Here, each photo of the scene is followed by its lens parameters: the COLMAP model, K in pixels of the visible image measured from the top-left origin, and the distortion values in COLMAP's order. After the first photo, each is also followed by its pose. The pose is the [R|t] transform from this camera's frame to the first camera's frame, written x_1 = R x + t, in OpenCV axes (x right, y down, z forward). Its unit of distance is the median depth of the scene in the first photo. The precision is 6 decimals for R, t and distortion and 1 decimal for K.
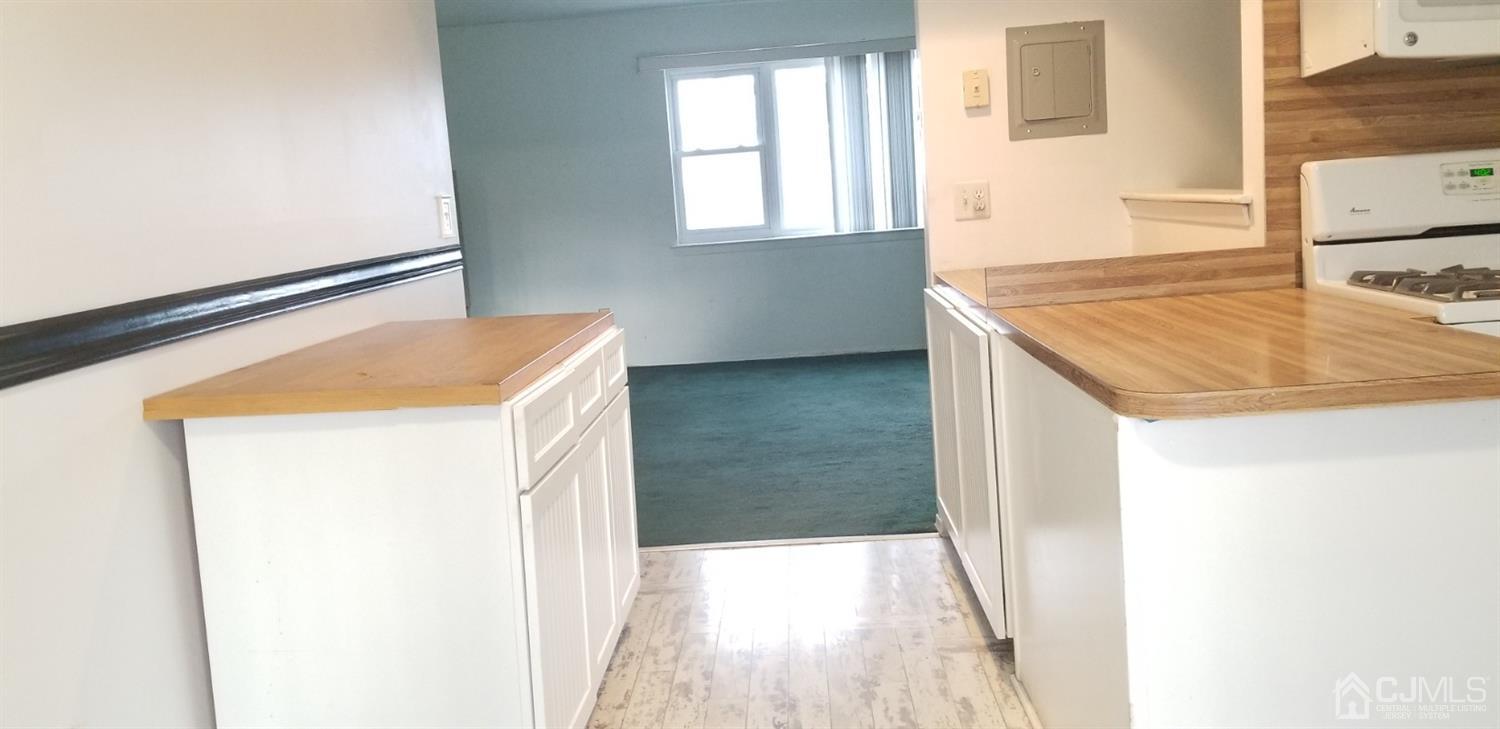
lens RADIAL K [[1157.5, 0, 746.7], [0, 1157.5, 326.8], [0, 0, 1]] dist [0.077850, -0.138503]
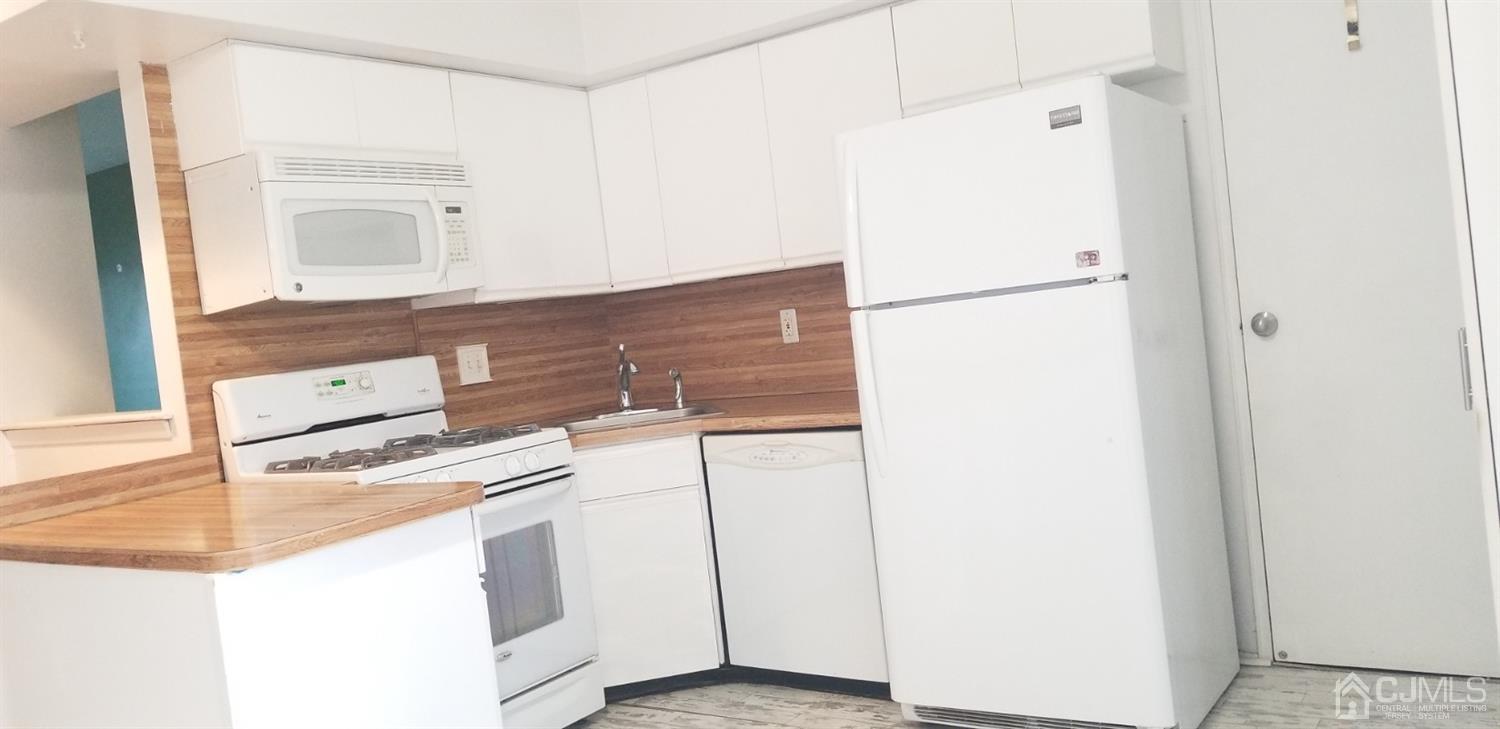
lens RADIAL K [[1157.5, 0, 746.7], [0, 1157.5, 326.8], [0, 0, 1]] dist [0.077850, -0.138503]
pose [[0.517761, -0.001052, 0.855525, -0.290633], [0.174070, 0.979211, -0.104143, 0.029437], [-0.837629, 0.202842, 0.507180, -0.112407]]
